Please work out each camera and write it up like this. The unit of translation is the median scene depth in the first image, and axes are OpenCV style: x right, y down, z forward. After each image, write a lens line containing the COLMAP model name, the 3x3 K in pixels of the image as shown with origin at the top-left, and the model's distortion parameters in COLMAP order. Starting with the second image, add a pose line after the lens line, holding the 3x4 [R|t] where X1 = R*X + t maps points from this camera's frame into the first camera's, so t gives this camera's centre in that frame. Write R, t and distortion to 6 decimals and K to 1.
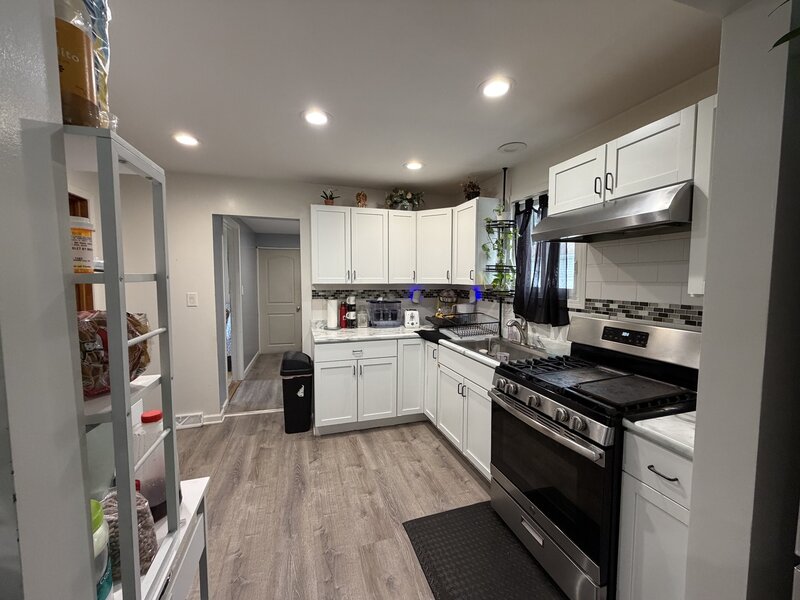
lens RADIAL K [[319.2, 0, 398.3], [0, 319.2, 299.2], [0, 0, 1]] dist [0.000432, -0.000108]
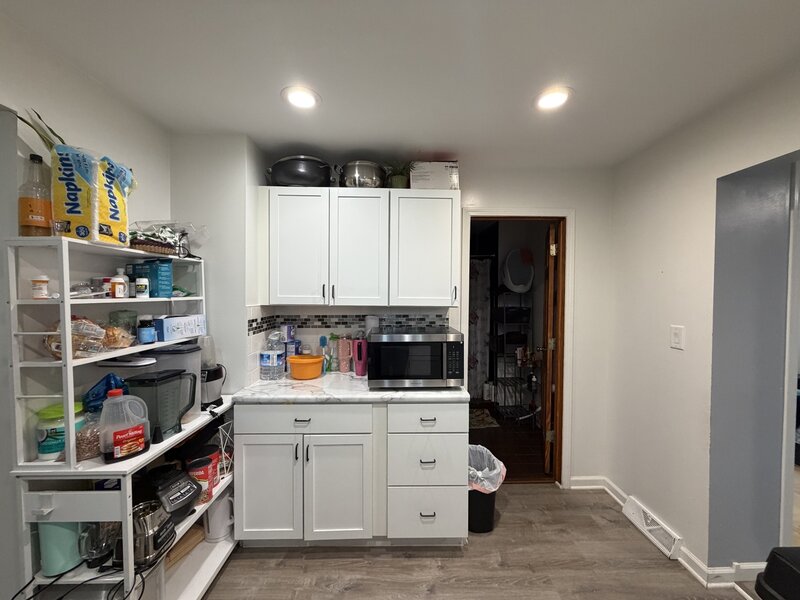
lens RADIAL K [[319.2, 0, 399.1], [0, 319.2, 299.2], [0, 0, 1]] dist [0.000432, -0.000108]
pose [[-0.291986, 0.015687, -0.956294, 0.072110], [-0.067890, 0.997003, 0.037083, -0.057946], [0.954010, 0.075750, -0.290046, 0.704436]]
